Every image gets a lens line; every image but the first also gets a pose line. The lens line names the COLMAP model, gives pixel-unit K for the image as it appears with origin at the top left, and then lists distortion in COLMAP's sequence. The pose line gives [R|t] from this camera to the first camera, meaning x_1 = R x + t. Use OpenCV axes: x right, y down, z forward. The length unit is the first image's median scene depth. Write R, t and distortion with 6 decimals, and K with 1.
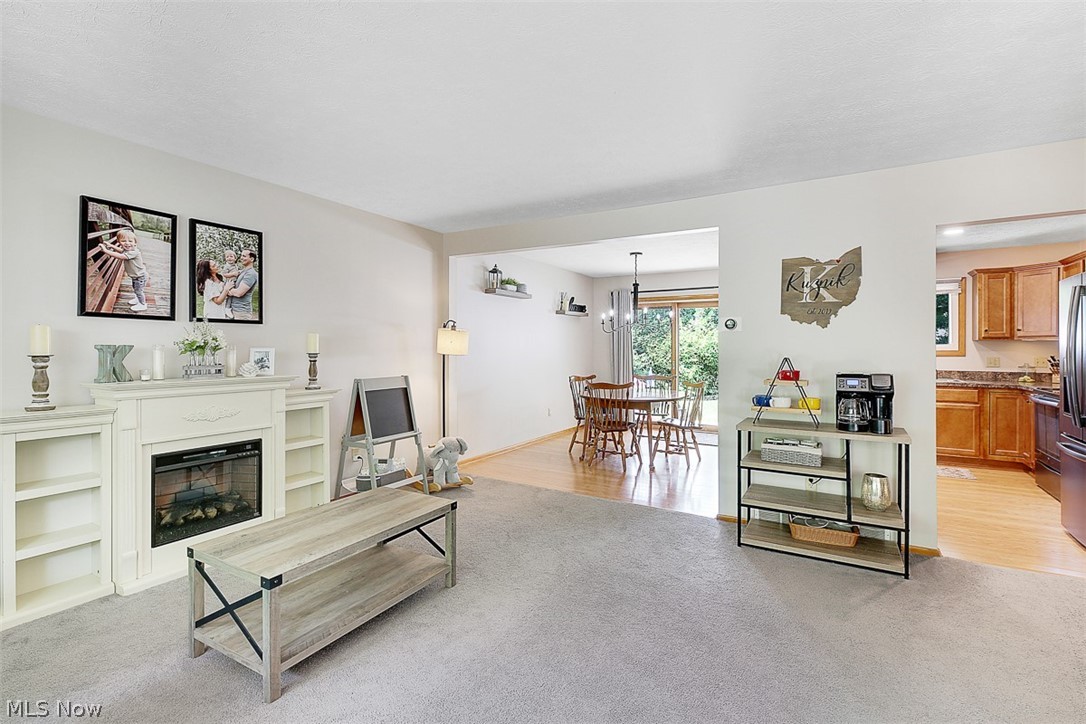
lens RADIAL K [[491.0, 0, 547.3], [0, 491.0, 349.4], [0, 0, 1]] dist [0.001340, -0.001334]
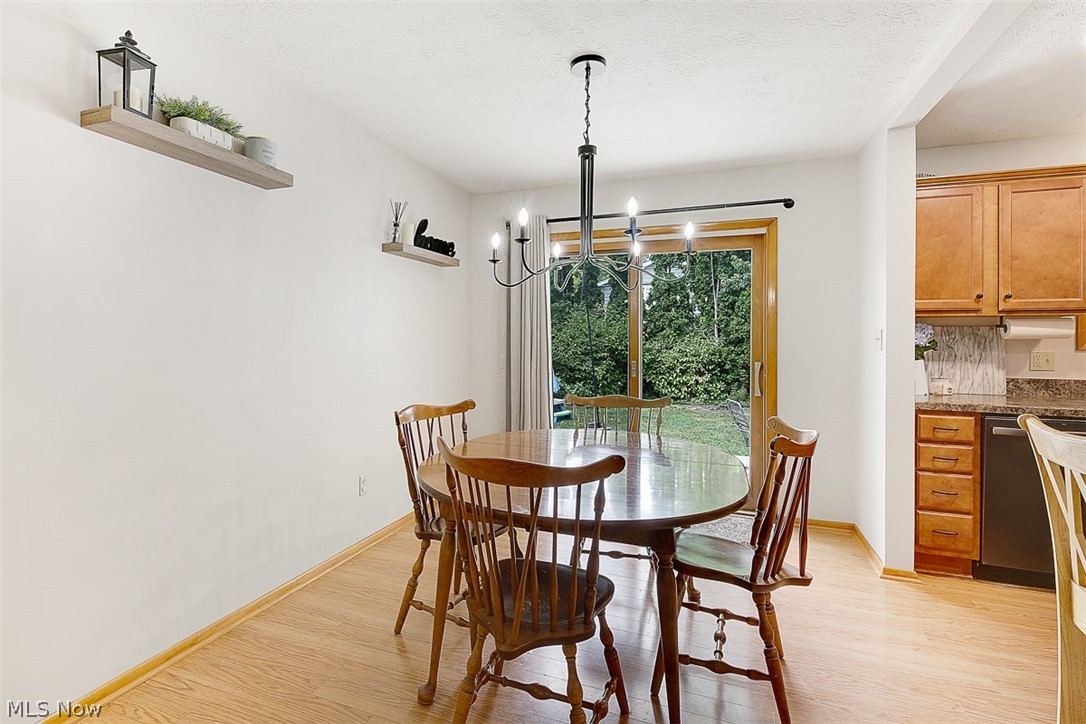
lens RADIAL K [[523.5, 0, 503.9], [0, 523.5, 340.3], [0, 0, 1]] dist [0.000189, -0.000120]
pose [[0.988381, 0.002910, 0.151966, 0.111350], [-0.002482, 0.999992, -0.003003, 0.011727], [-0.151973, 0.002591, 0.988381, 1.121412]]
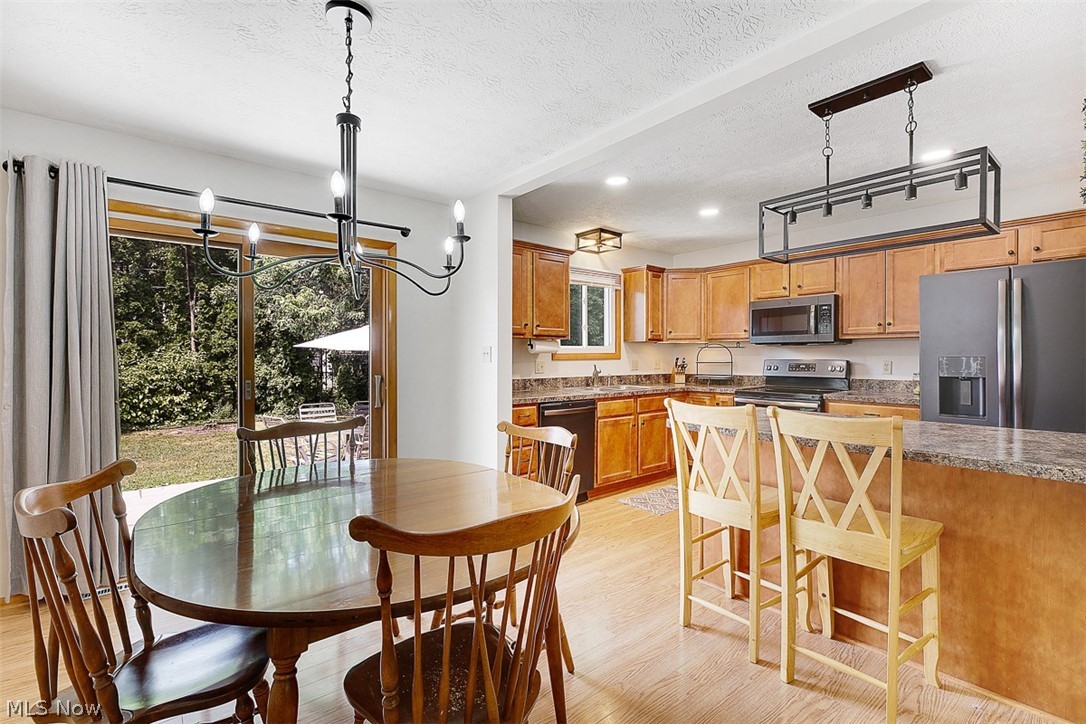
lens RADIAL K [[486.8, 0, 544.4], [0, 486.8, 356.2], [0, 0, 1]] dist [0.000933, -0.000062]
pose [[0.342452, -0.003963, 0.939527, -0.085590], [0.005600, 0.999982, 0.002177, 0.009499], [-0.939519, 0.004516, 0.342468, 1.403926]]
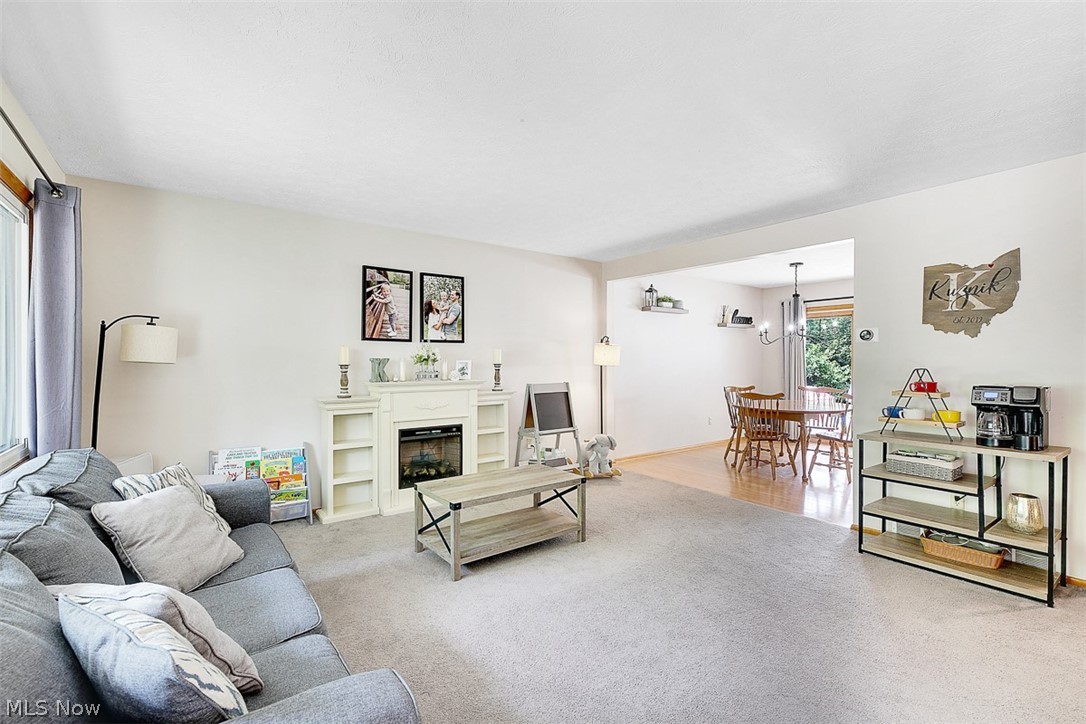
lens RADIAL K [[484.7, 0, 543.0], [0, 484.7, 362.0], [0, 0, 1]] dist [0.000389, -0.000244]
pose [[0.918870, -0.000593, -0.394559, 0.172598], [0.001175, 0.999999, 0.001234, 0.001207], [0.394558, -0.001597, 0.918870, -0.179181]]
